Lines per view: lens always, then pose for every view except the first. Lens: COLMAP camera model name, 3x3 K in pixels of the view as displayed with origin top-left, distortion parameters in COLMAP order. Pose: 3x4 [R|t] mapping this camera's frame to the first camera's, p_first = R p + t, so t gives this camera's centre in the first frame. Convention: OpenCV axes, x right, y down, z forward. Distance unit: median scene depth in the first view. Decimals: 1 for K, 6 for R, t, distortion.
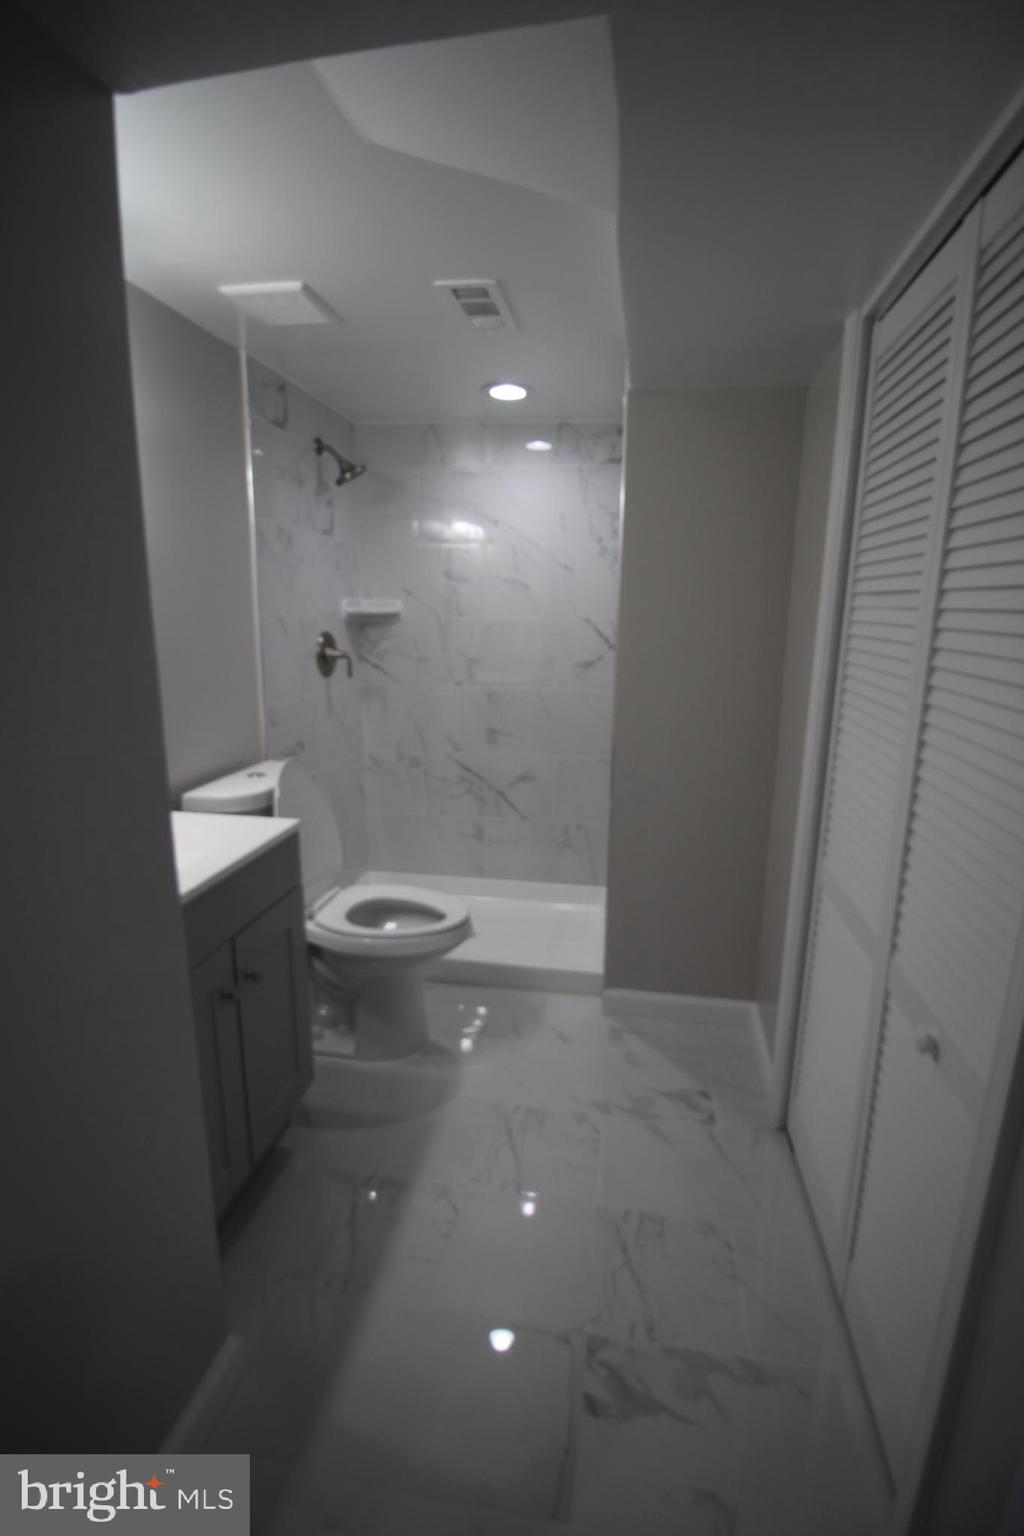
lens RADIAL K [[711.7, 0, 524.9], [0, 711.7, 765.4], [0, 0, 1]] dist [0.001871, -0.014938]
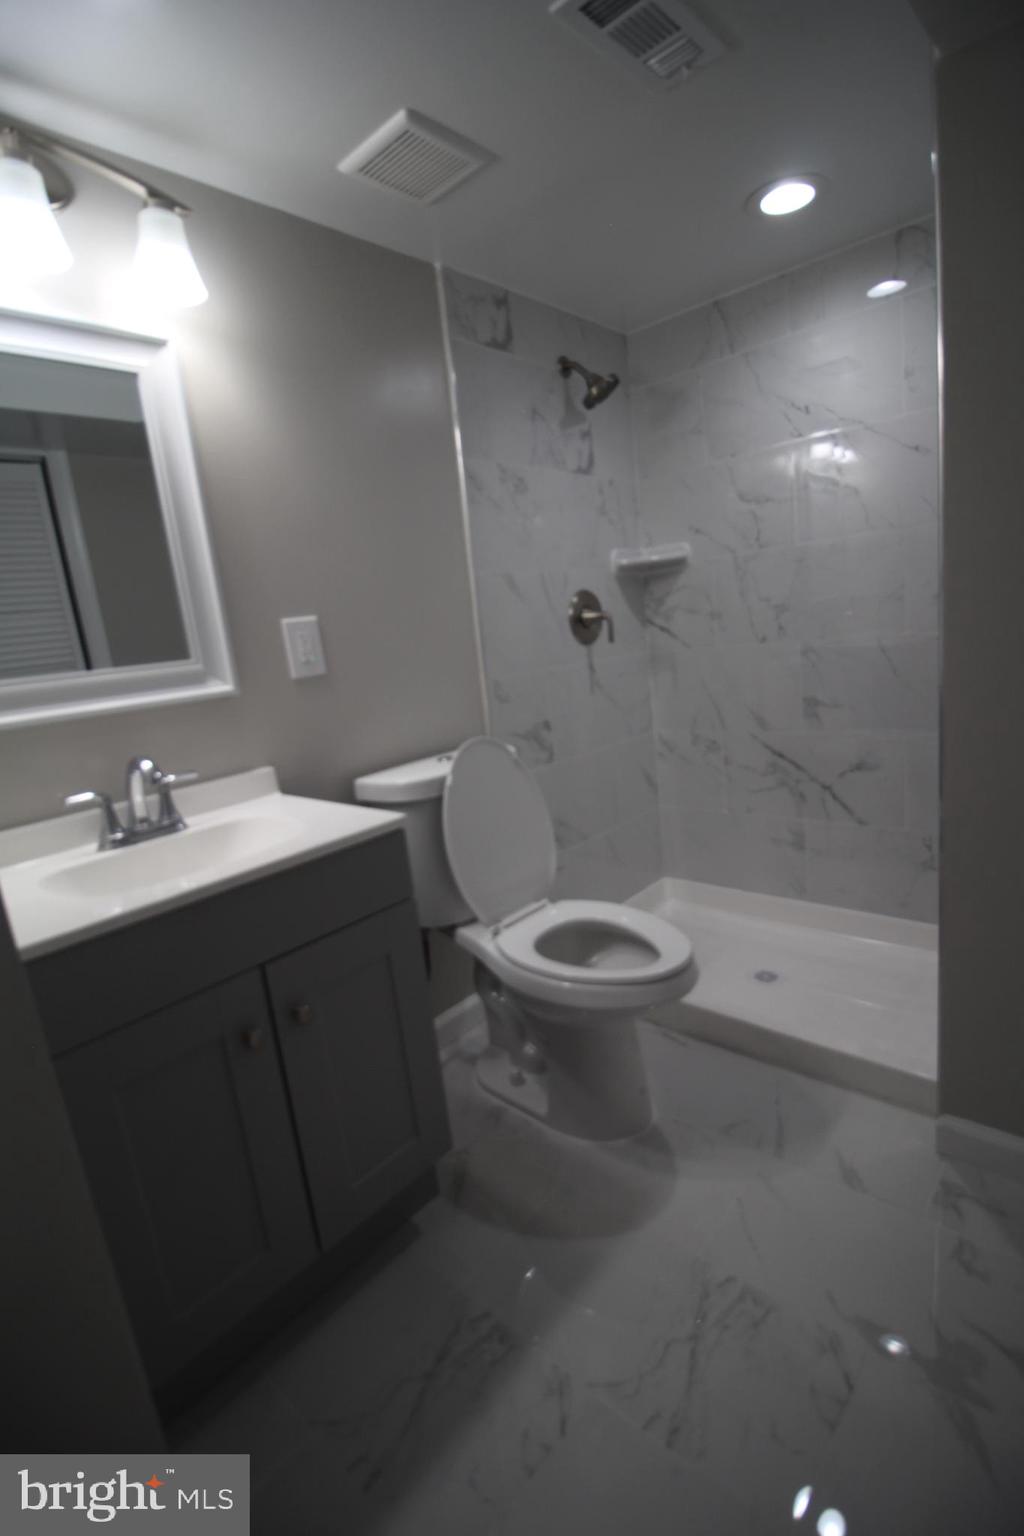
lens RADIAL K [[711.7, 0, 524.9], [0, 711.7, 765.4], [0, 0, 1]] dist [0.001871, -0.014938]
pose [[0.832177, 0.003880, -0.554496, 0.128564], [0.002189, 0.999945, 0.010283, 0.010016], [0.554505, -0.009771, 0.832123, 0.260583]]
